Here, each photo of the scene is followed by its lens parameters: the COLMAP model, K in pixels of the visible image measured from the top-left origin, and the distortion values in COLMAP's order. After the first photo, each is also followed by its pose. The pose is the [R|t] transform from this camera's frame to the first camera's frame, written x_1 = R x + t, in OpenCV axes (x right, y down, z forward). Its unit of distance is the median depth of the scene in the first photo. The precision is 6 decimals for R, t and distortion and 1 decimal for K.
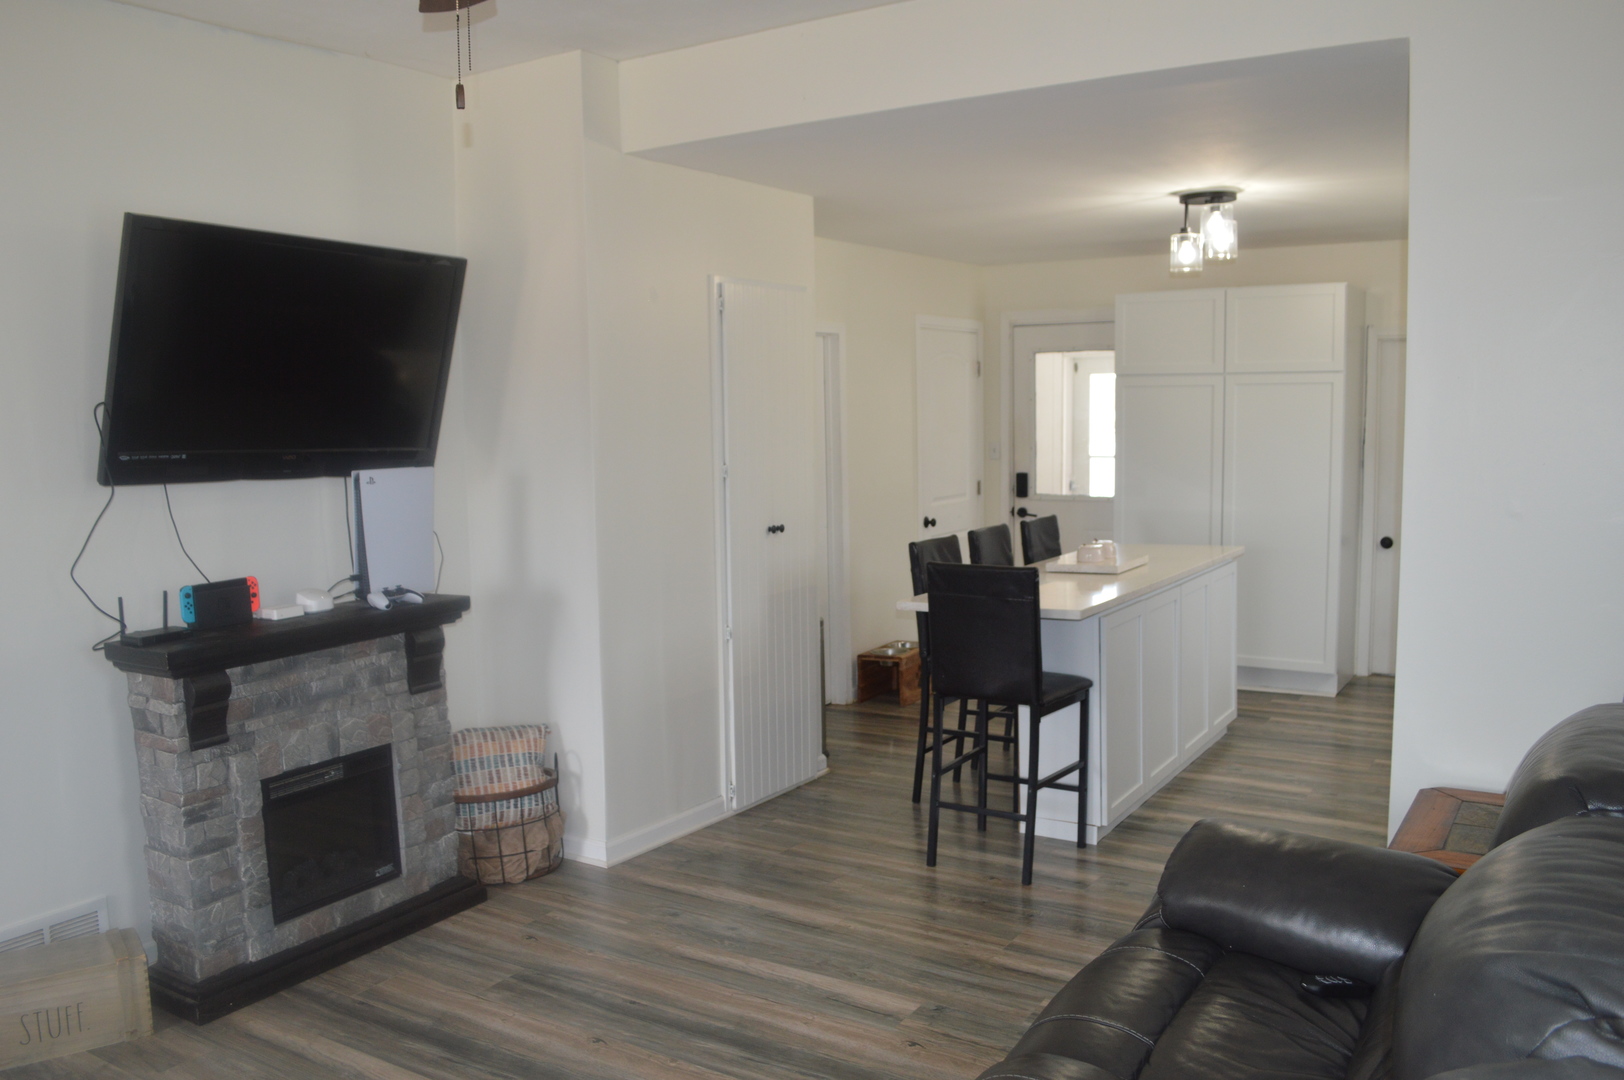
lens RADIAL K [[1303.9, 0, 811.2], [0, 1303.9, 546.7], [0, 0, 1]] dist [-0.084547, 0.016257]
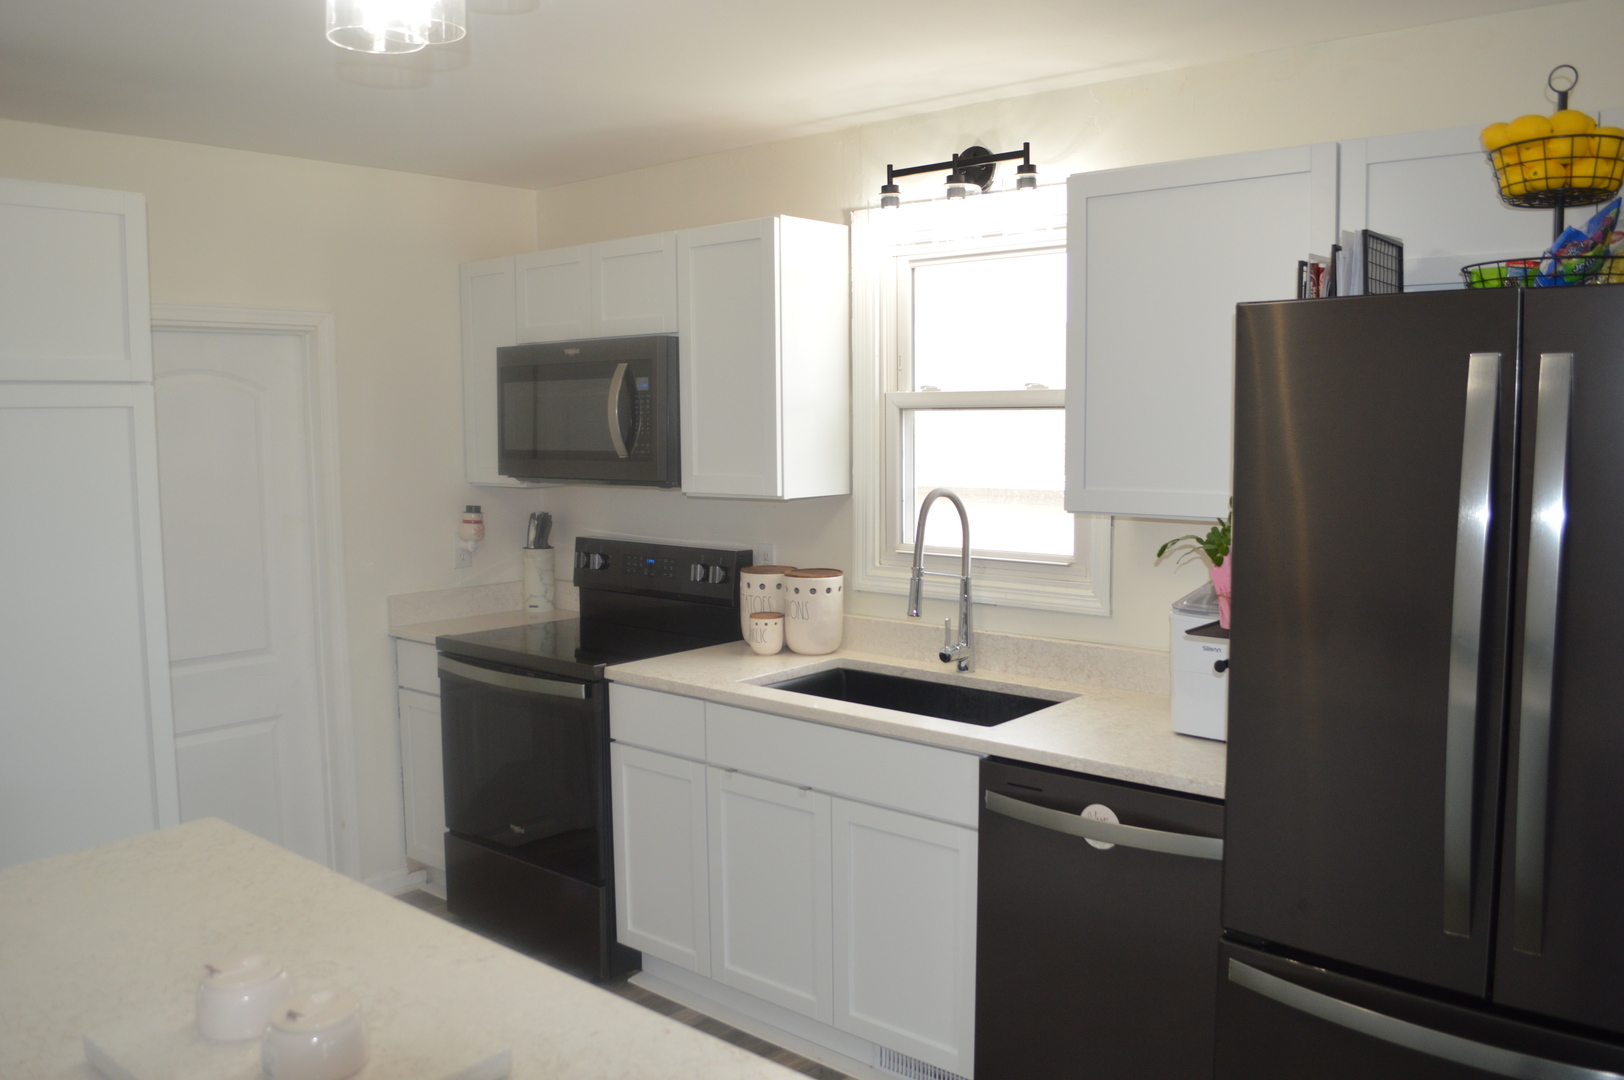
lens RADIAL K [[1303.9, 0, 800.6], [0, 1303.9, 543.8], [0, 0, 1]] dist [-0.084547, 0.016257]
pose [[0.157308, -0.080644, 0.984251, -0.020226], [0.114547, 0.991423, 0.062924, -0.124876], [-0.980884, 0.102844, 0.165197, 1.084568]]
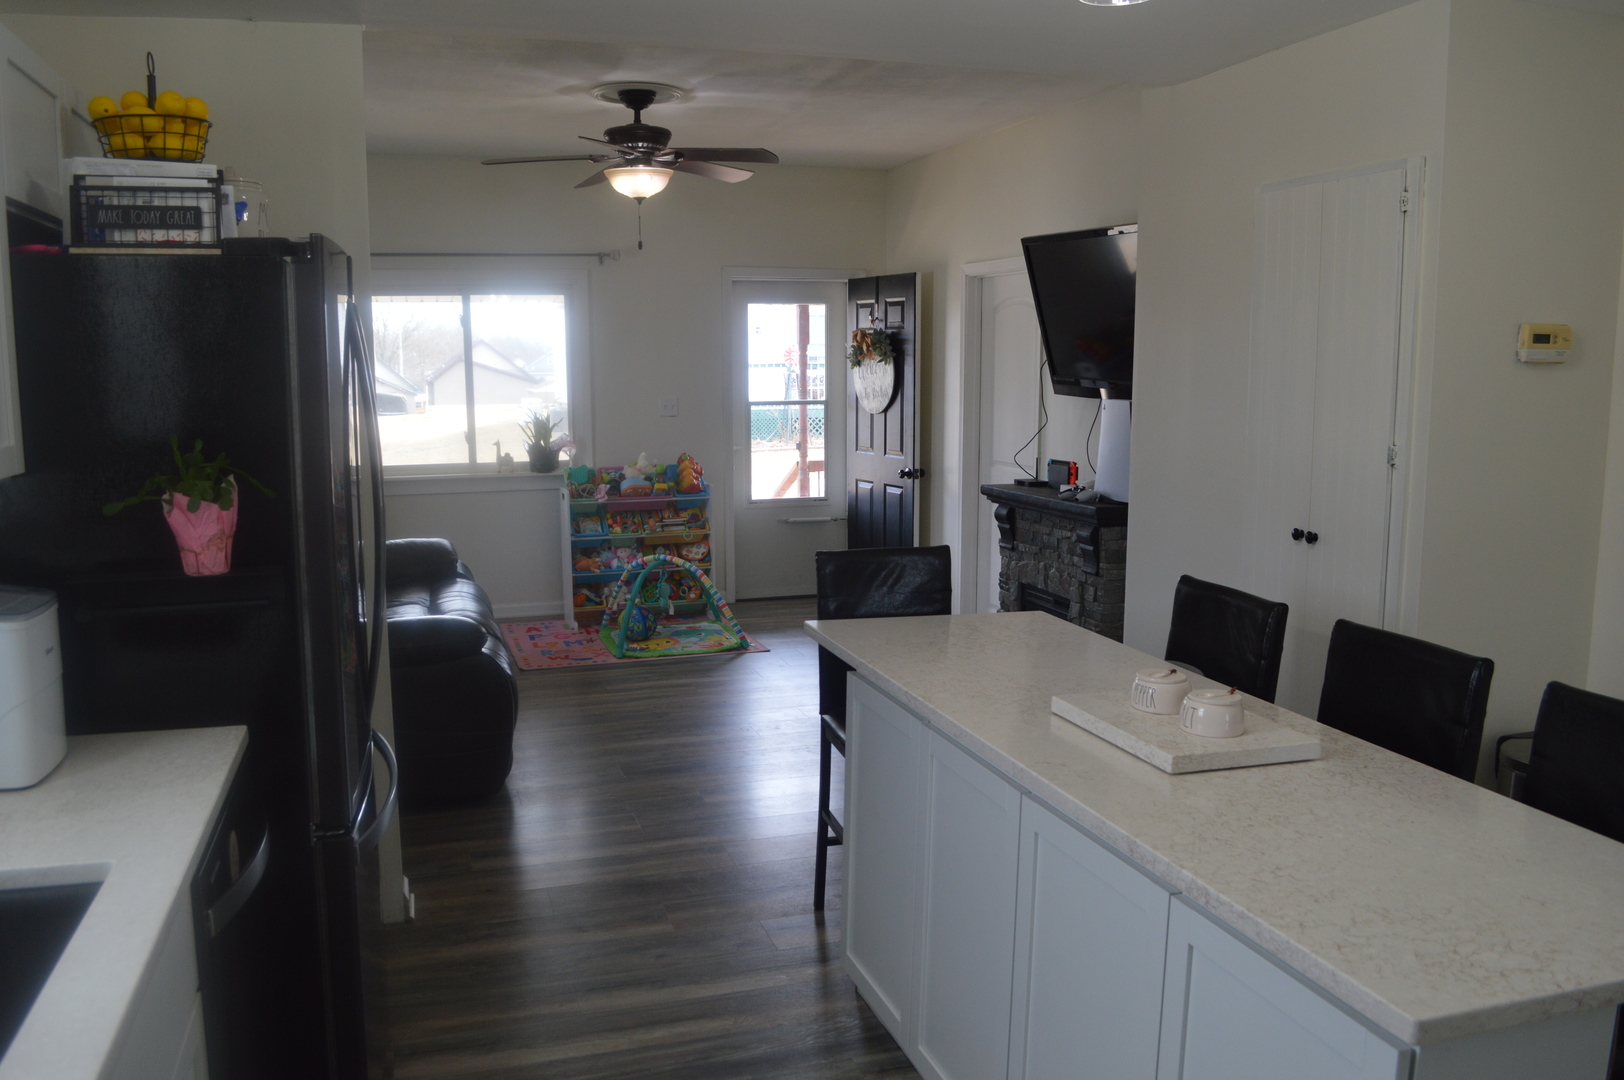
lens RADIAL K [[1303.9, 0, 806.2], [0, 1303.9, 547.8], [0, 0, 1]] dist [-0.084547, 0.016257]
pose [[-0.647284, 0.128845, -0.751281, 0.804787], [-0.070201, 0.971345, 0.227069, -0.176283], [0.759009, 0.199719, -0.619691, 1.500346]]
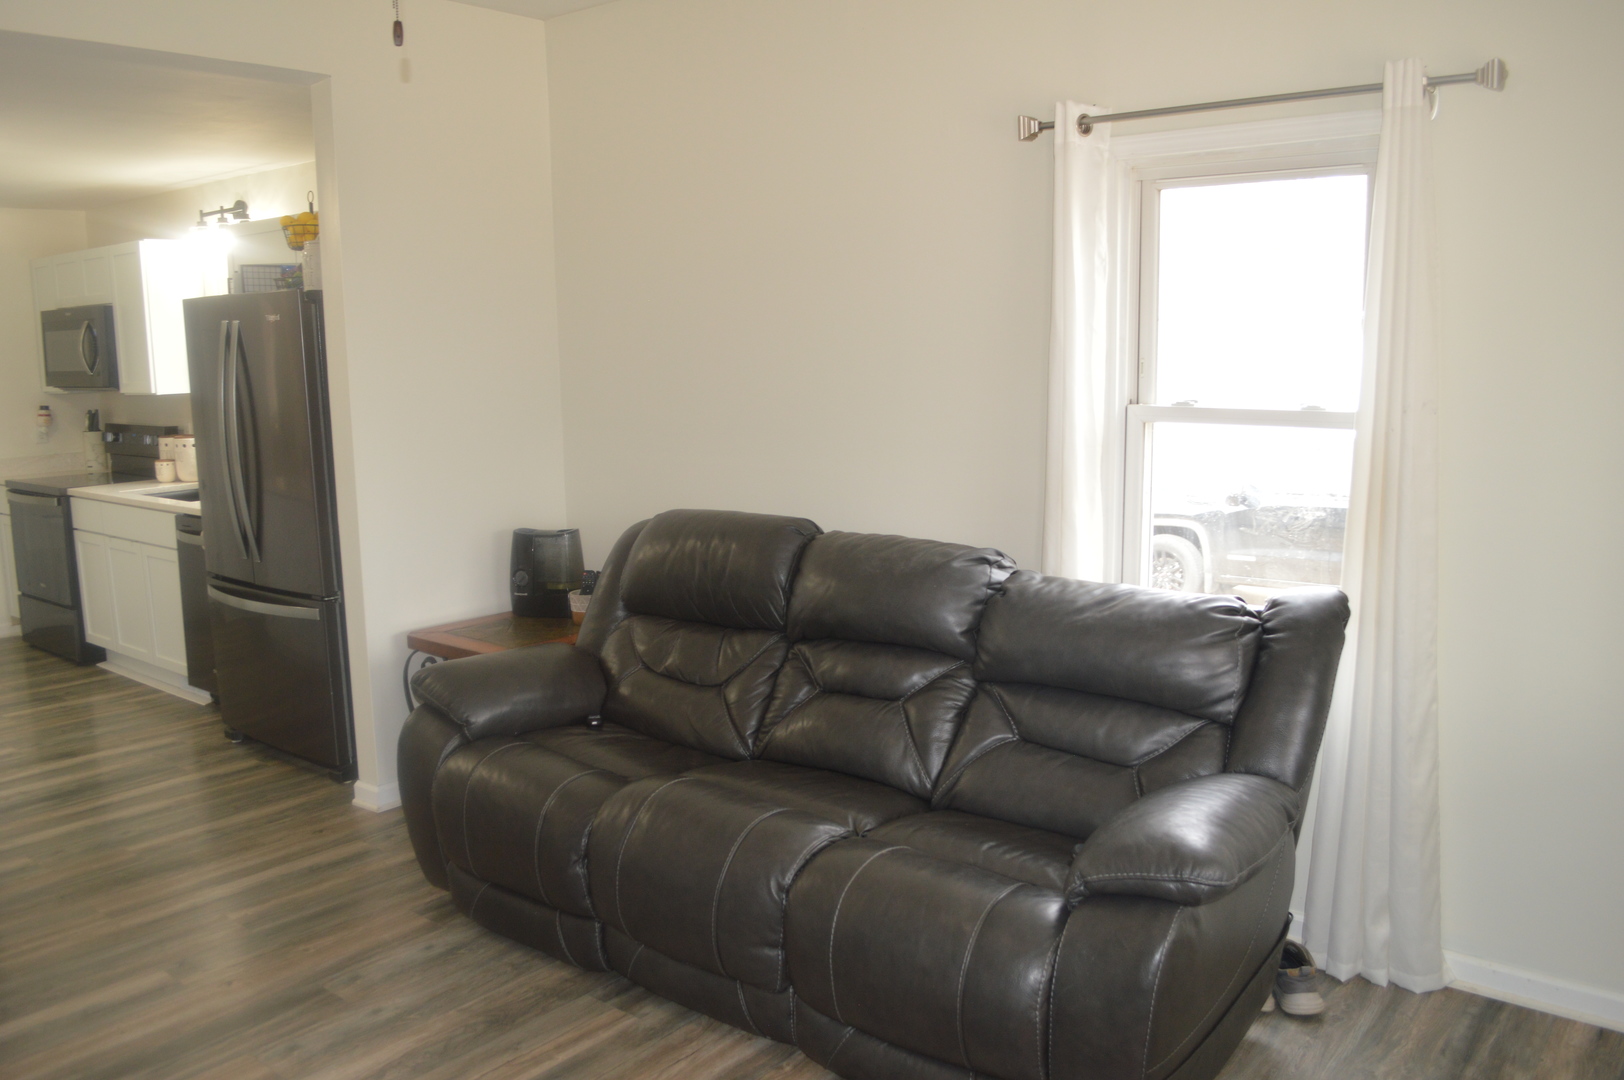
lens RADIAL K [[1303.9, 0, 800.3], [0, 1303.9, 542.6], [0, 0, 1]] dist [-0.084547, 0.016257]
pose [[0.126325, -0.140012, 0.982058, -0.606626], [0.126757, 0.984152, 0.124005, -0.019405], [-0.983857, 0.108817, 0.142070, 0.280354]]
